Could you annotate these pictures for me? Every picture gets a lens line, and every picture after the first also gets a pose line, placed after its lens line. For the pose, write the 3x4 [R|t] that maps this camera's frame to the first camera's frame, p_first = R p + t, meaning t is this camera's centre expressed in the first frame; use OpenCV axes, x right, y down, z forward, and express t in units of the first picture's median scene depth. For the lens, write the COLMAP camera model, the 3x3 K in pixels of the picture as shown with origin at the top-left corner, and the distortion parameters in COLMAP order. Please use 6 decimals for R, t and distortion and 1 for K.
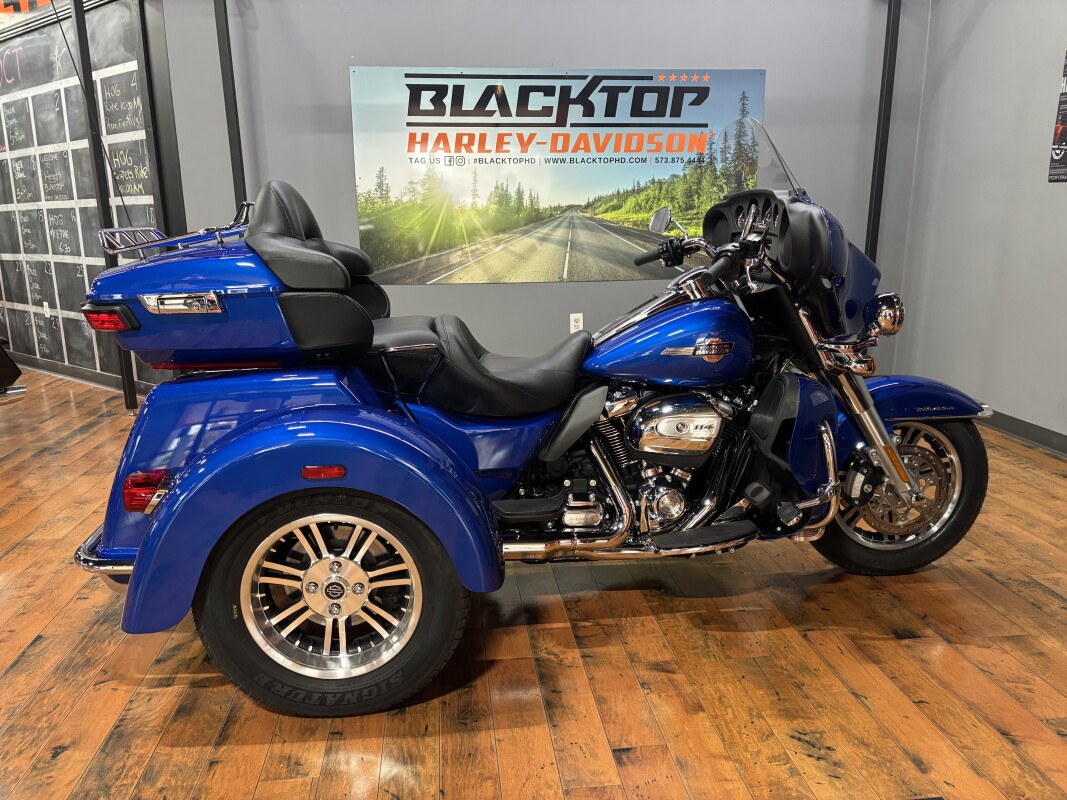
lens RADIAL K [[810.2, 0, 533.5], [0, 810.2, 400.0], [0, 0, 1]] dist [0.009318, -0.005997]
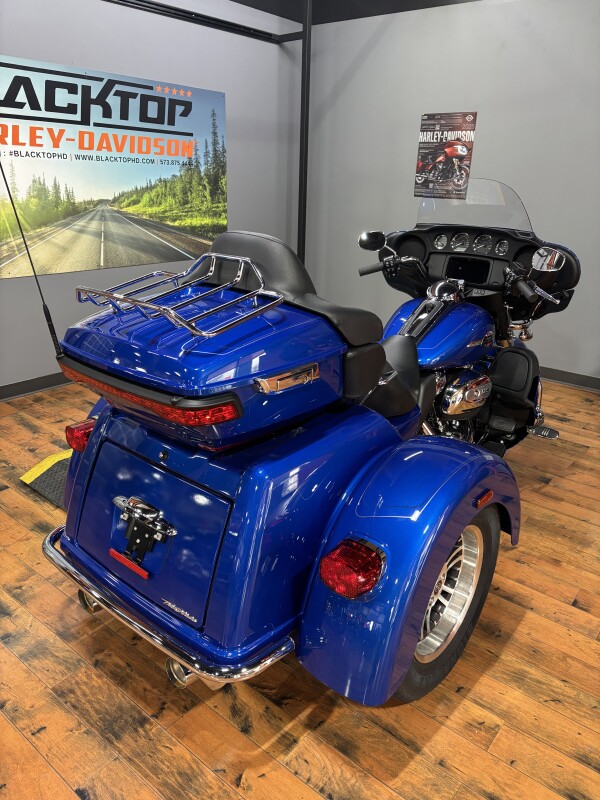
lens RADIAL K [[599.5, 0, 306.7], [0, 599.5, 396.9], [0, 0, 1]] dist [0.069346, -0.092685]
pose [[0.710578, -0.207149, 0.672435, -0.717271], [0.115571, 0.977062, 0.178866, -0.178211], [-0.694062, -0.049384, 0.718219, 0.374143]]
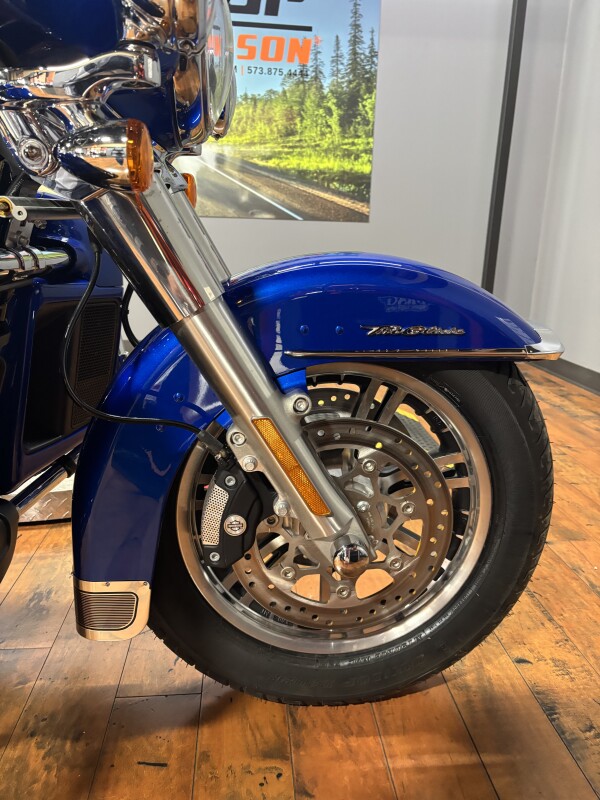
lens RADIAL K [[603.2, 0, 312.5], [0, 603.2, 401.3], [0, 0, 1]] dist [0.032667, -0.000631]
pose [[0.999220, 0.039229, 0.004593, 0.442481], [-0.039375, 0.998509, 0.037797, 0.035807], [-0.003103, -0.037948, 0.999275, 0.702923]]
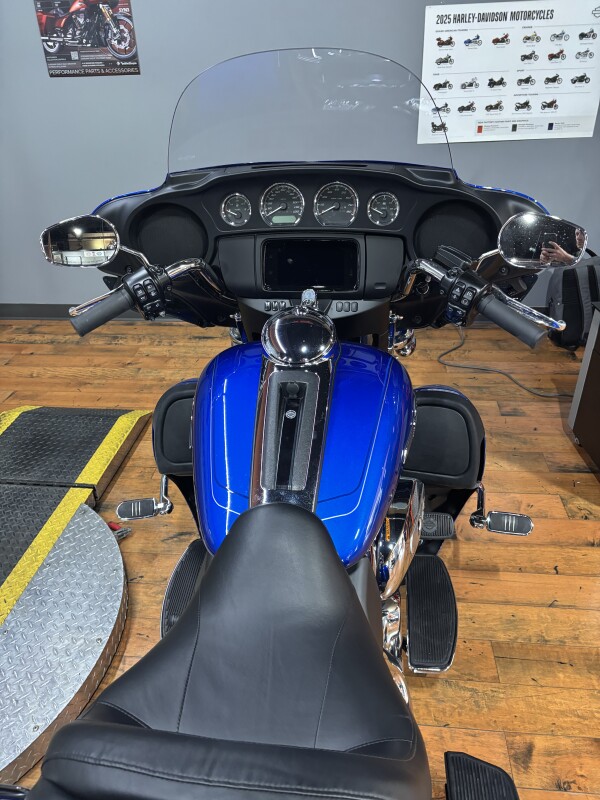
lens RADIAL K [[607.4, 0, 300.0], [0, 607.4, 400.0], [0, 0, 1]] dist [0.009318, -0.005997]
pose [[0.209500, -0.506831, 0.836201, -0.213468], [0.248109, 0.854745, 0.455909, -0.308206], [-0.945807, 0.111956, 0.304819, 0.832383]]
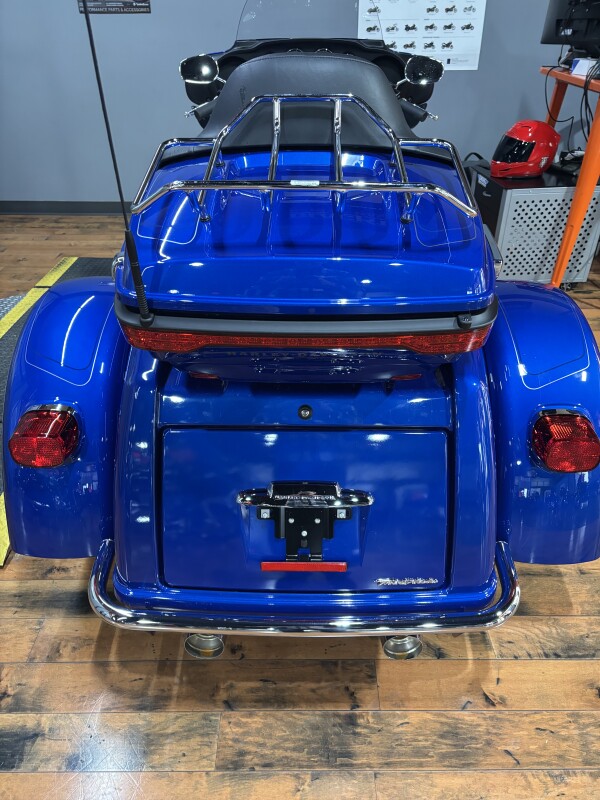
lens RADIAL K [[607.4, 0, 300.0], [0, 607.4, 400.0], [0, 0, 1]] dist [0.009318, -0.005997]
pose [[0.106927, -0.530780, 0.840737, -0.779842], [0.220960, 0.837125, 0.500398, -0.252912], [-0.969404, 0.132263, 0.206793, 0.845671]]
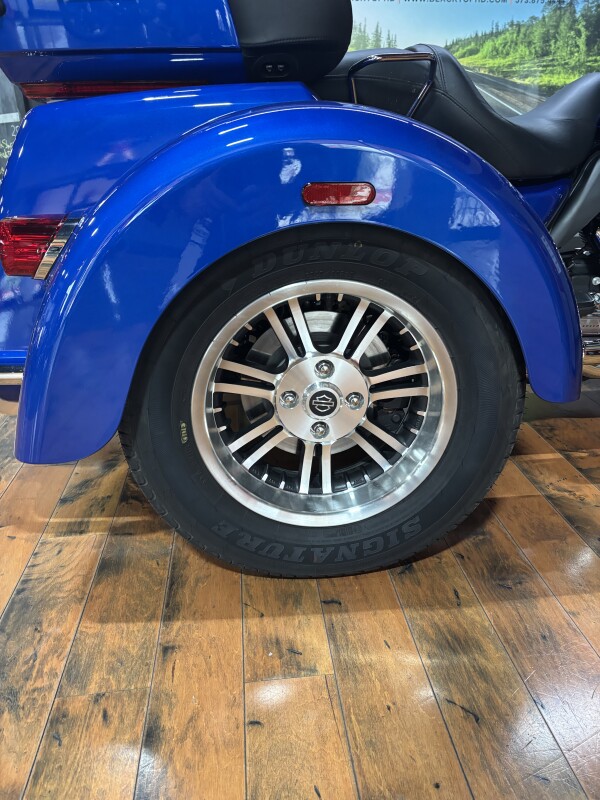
lens RADIAL K [[612.8, 0, 308.1], [0, 612.8, 402.3], [0, 0, 1]] dist [-0.001091, -0.012249]
pose [[0.999993, -0.003373, -0.001806, -0.195130], [0.003629, 0.985744, 0.168213, 0.112662], [0.001212, -0.168219, 0.985749, 0.377220]]
